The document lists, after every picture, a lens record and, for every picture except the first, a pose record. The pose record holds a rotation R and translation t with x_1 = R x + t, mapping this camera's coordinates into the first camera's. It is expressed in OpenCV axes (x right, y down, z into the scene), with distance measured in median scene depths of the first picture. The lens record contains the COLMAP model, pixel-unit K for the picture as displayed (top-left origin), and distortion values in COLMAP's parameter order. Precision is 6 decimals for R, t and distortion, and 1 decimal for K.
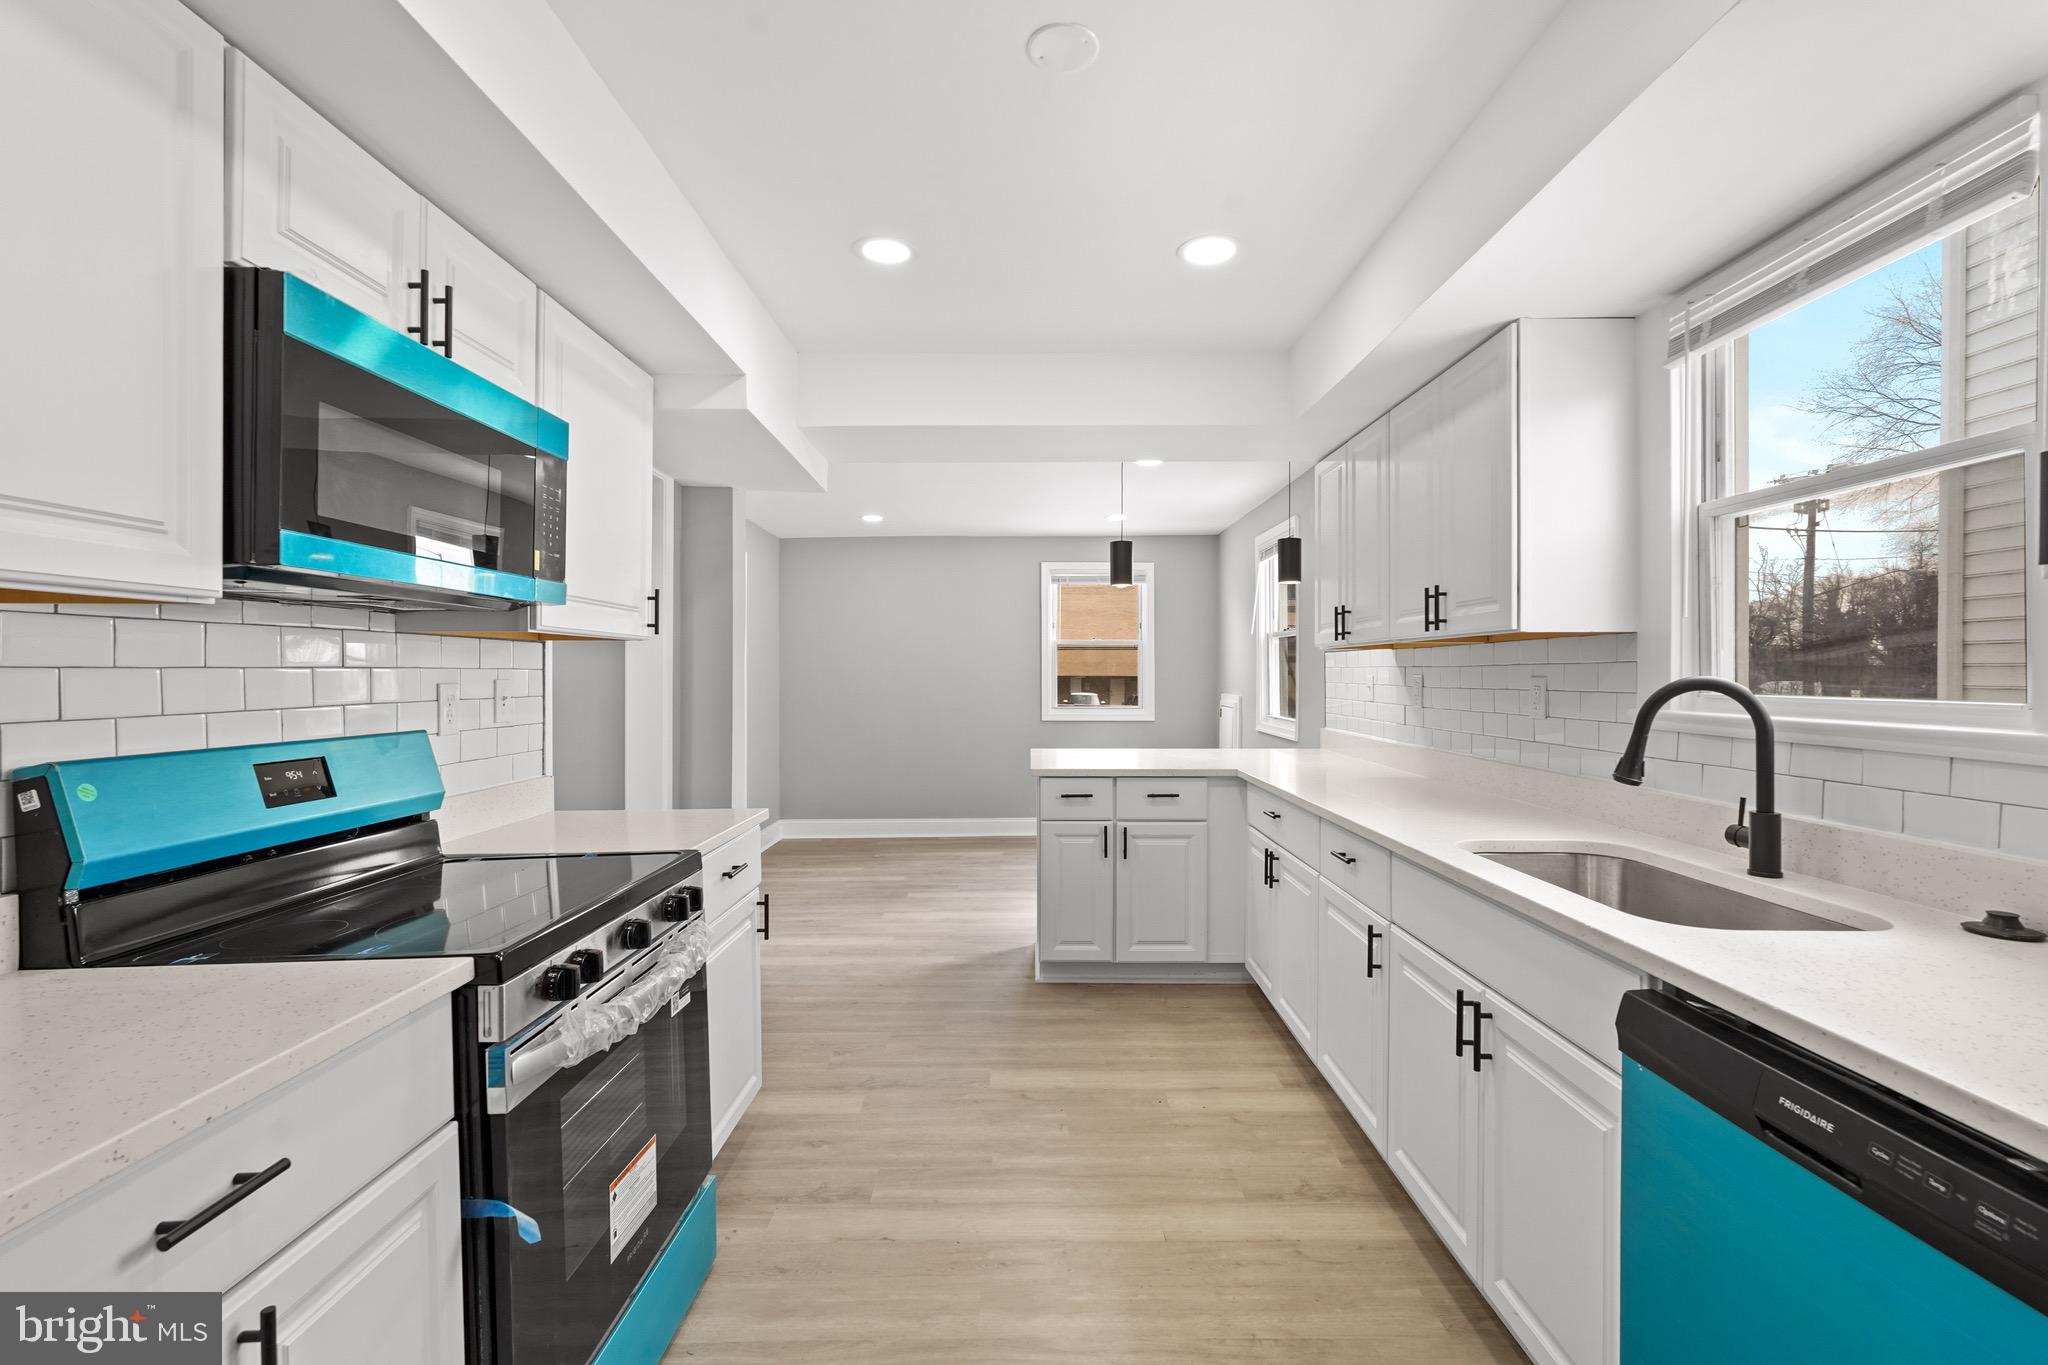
lens RADIAL K [[909.9, 0, 1014.1], [0, 909.9, 663.8], [0, 0, 1]] dist [-0.024114, 0.013986]
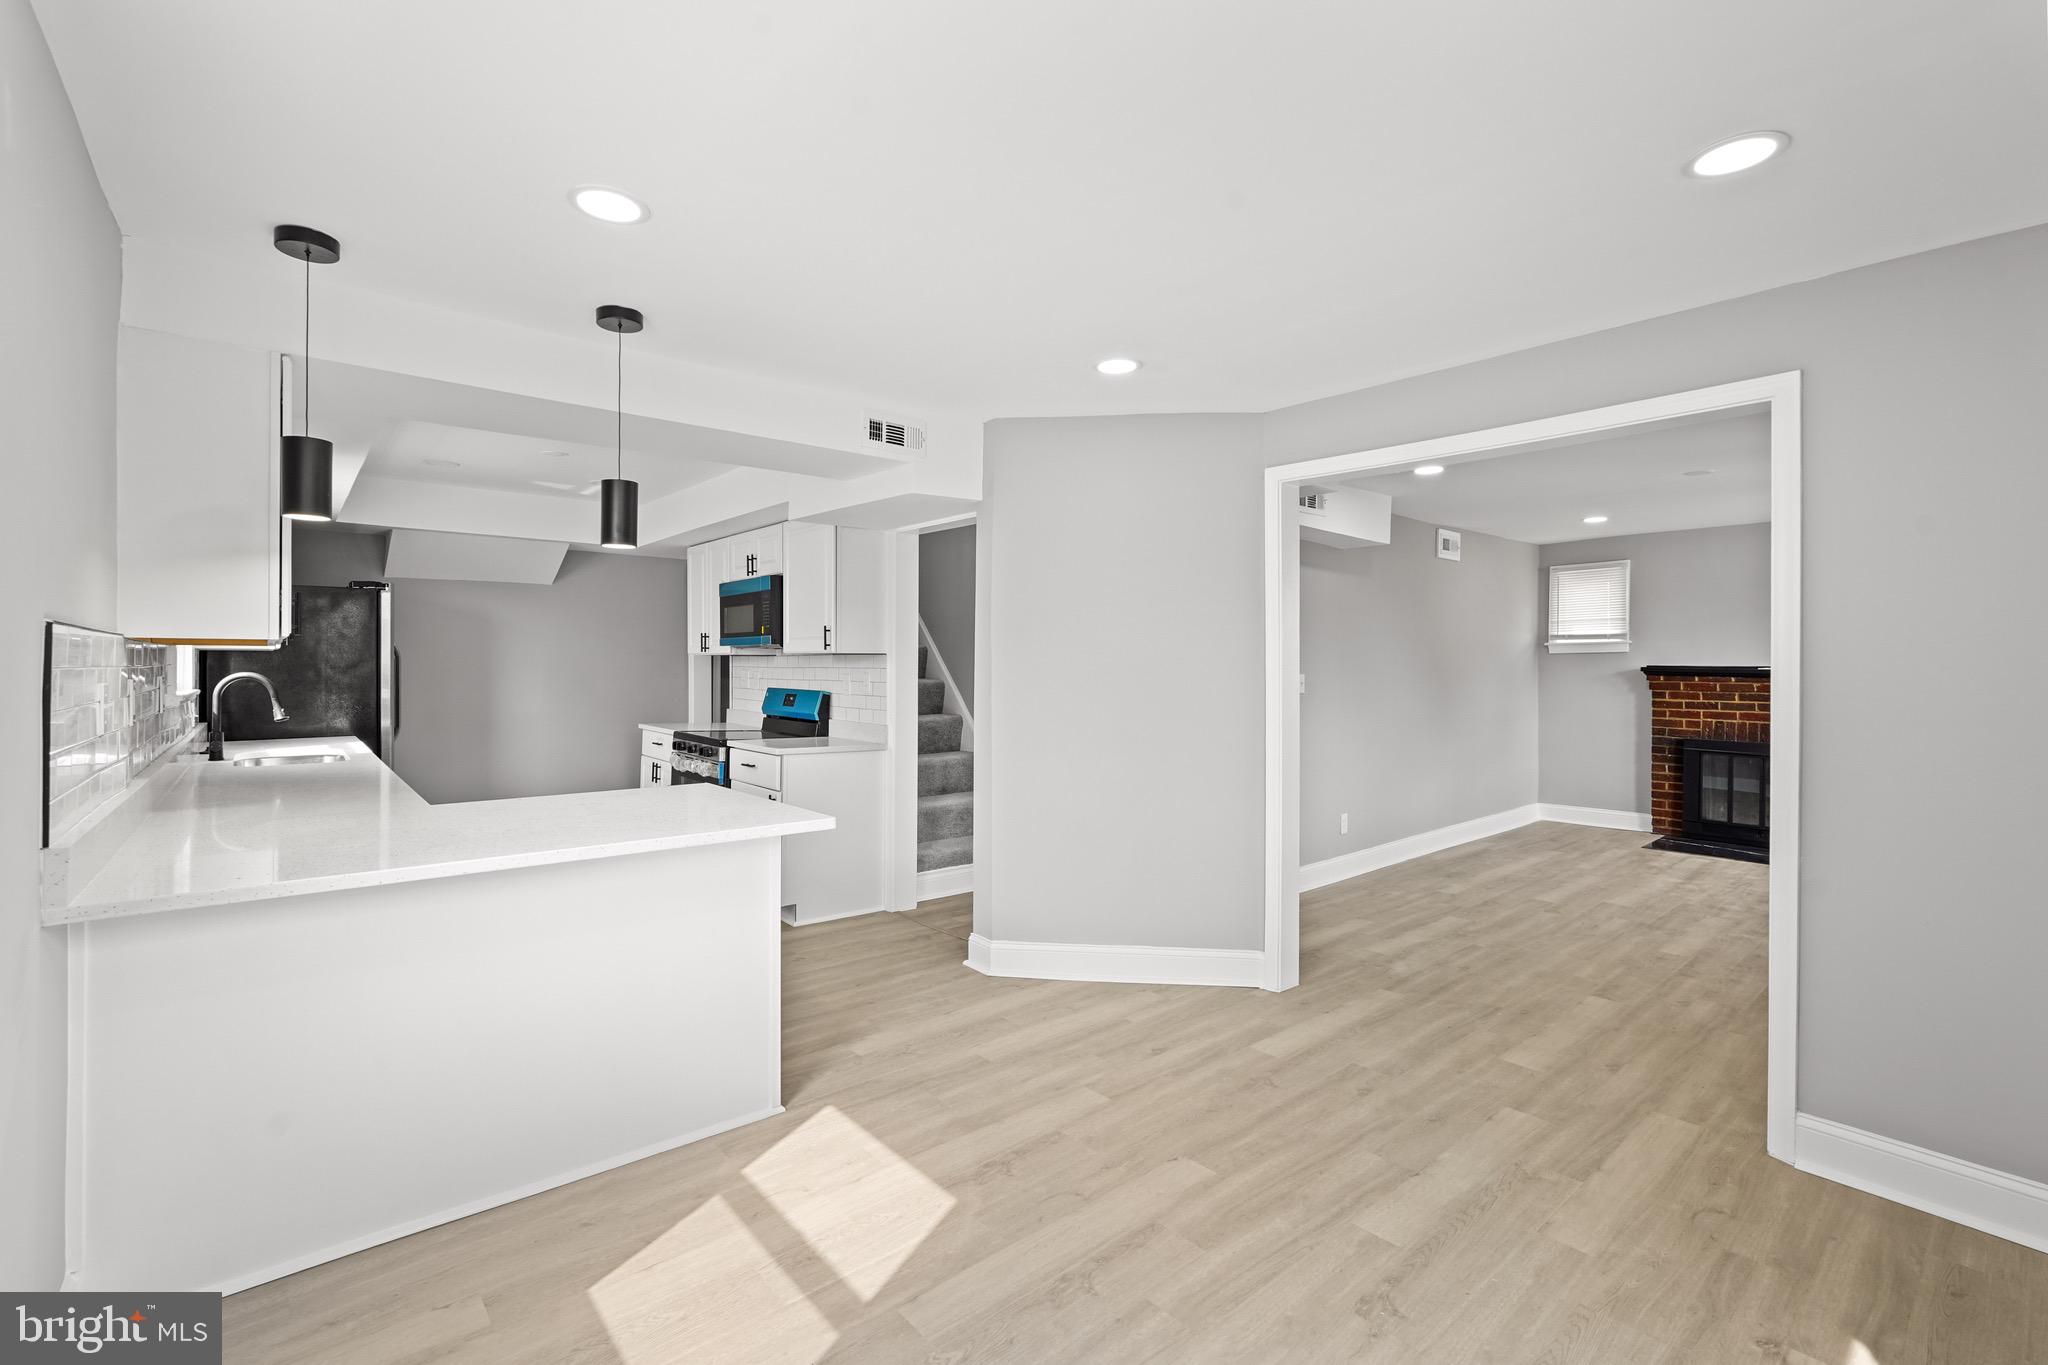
lens RADIAL K [[909.9, 0, 1014.1], [0, 909.9, 663.8], [0, 0, 1]] dist [-0.024114, 0.013986]
pose [[-0.760792, -0.000369, -0.648996, 0.453558], [-0.002894, 0.999992, 0.002823, -0.009597], [0.648989, 0.004026, -0.760787, 2.295738]]
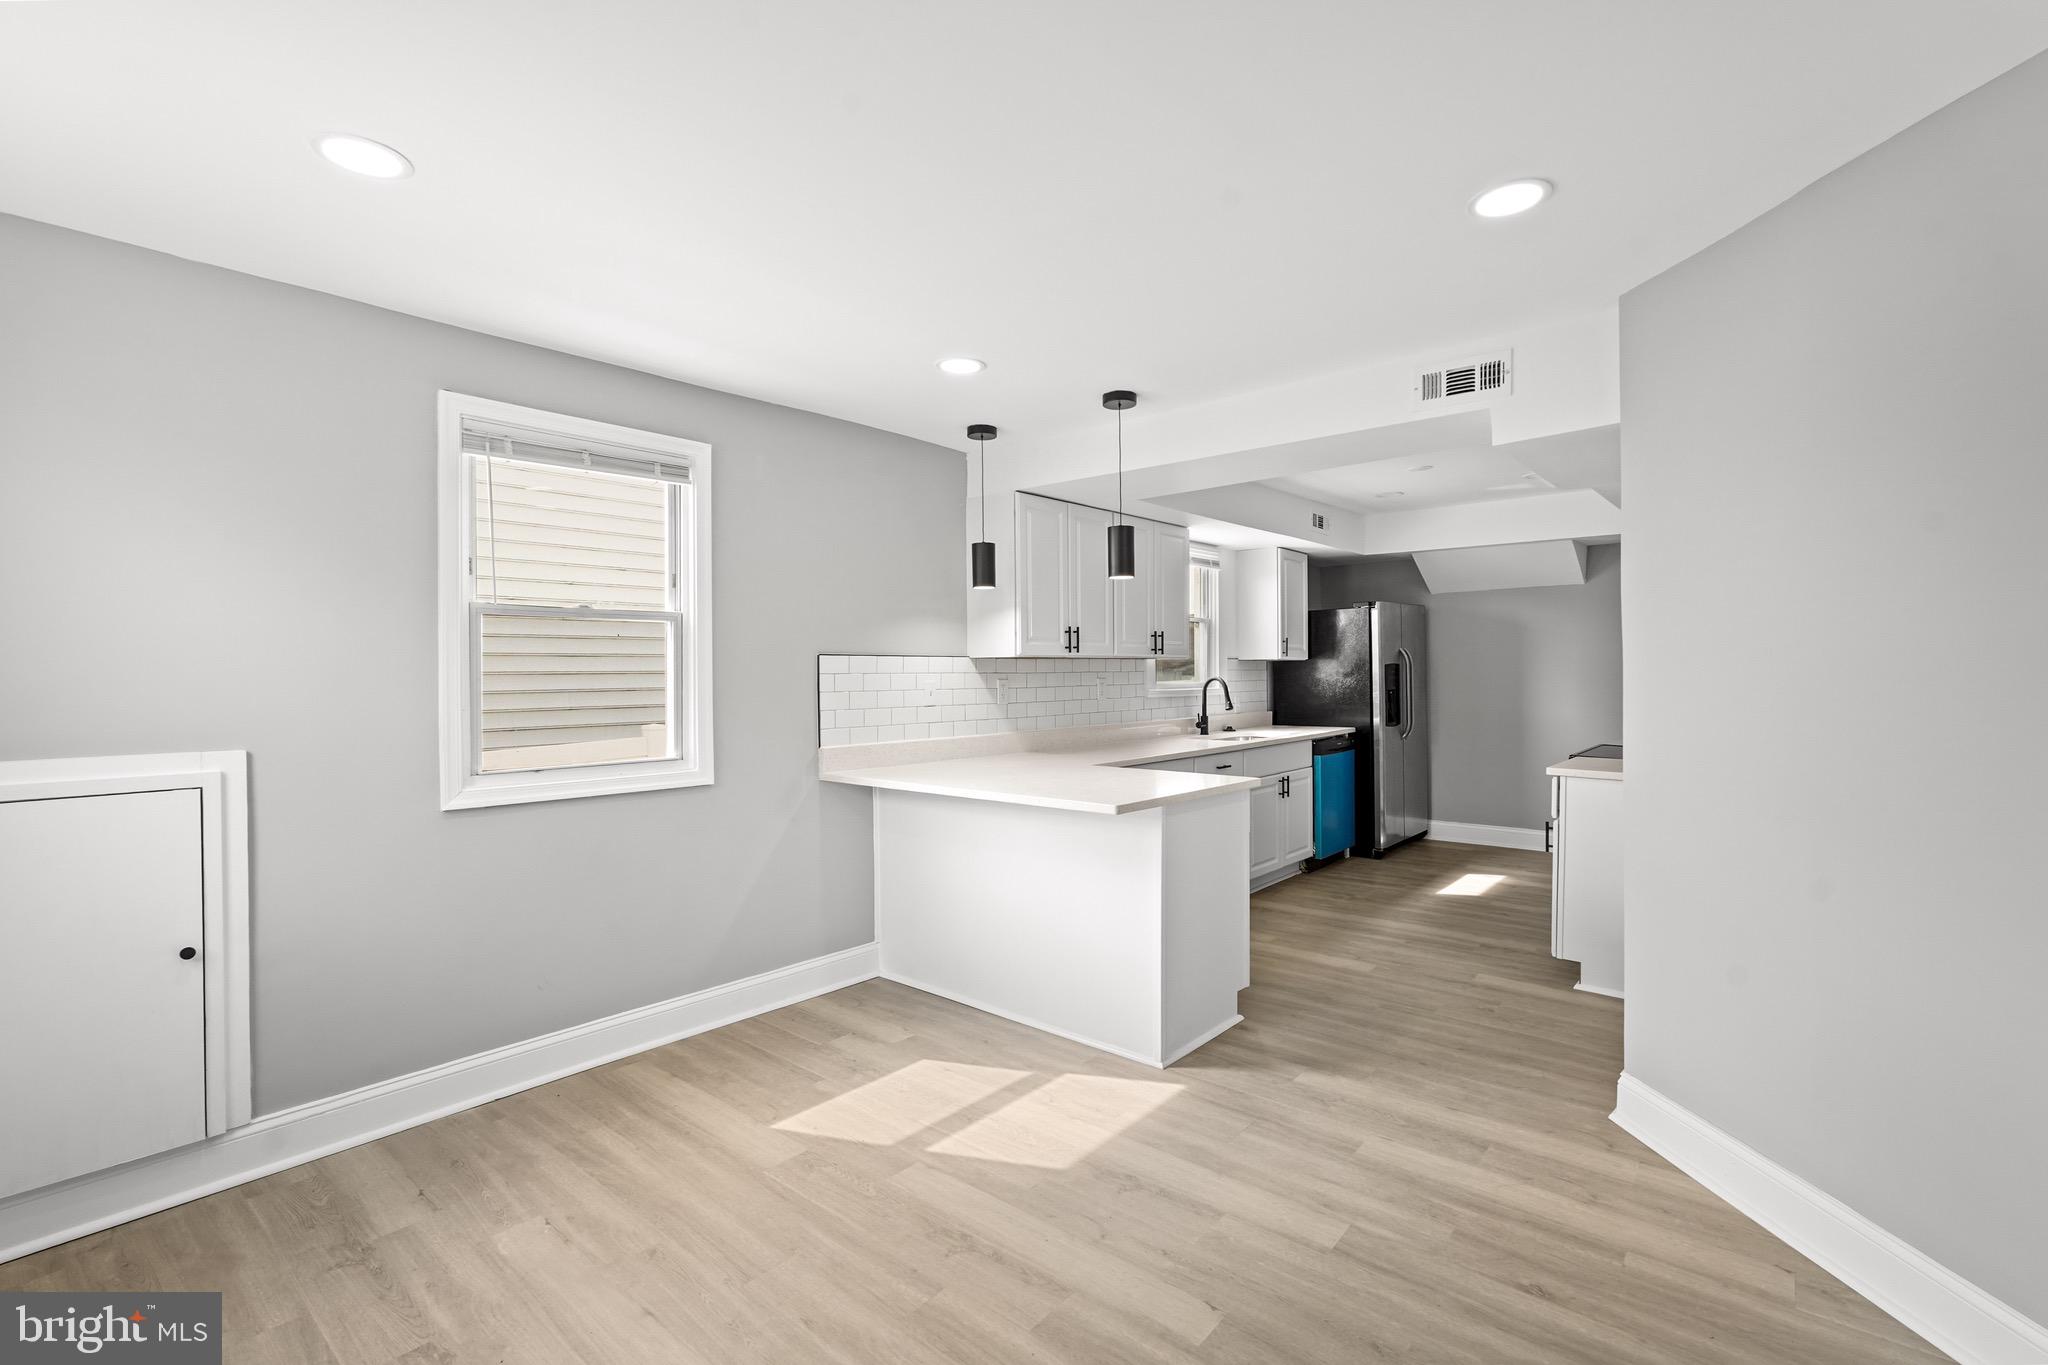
lens RADIAL K [[919.4, 0, 1022.5], [0, 919.4, 677.7], [0, 0, 1]] dist [0.001182, 0.000480]
pose [[-0.762515, 0.005772, 0.646945, -0.514428], [0.011864, 0.999917, 0.005063, -0.002238], [-0.646862, 0.011536, -0.762520, 2.338849]]
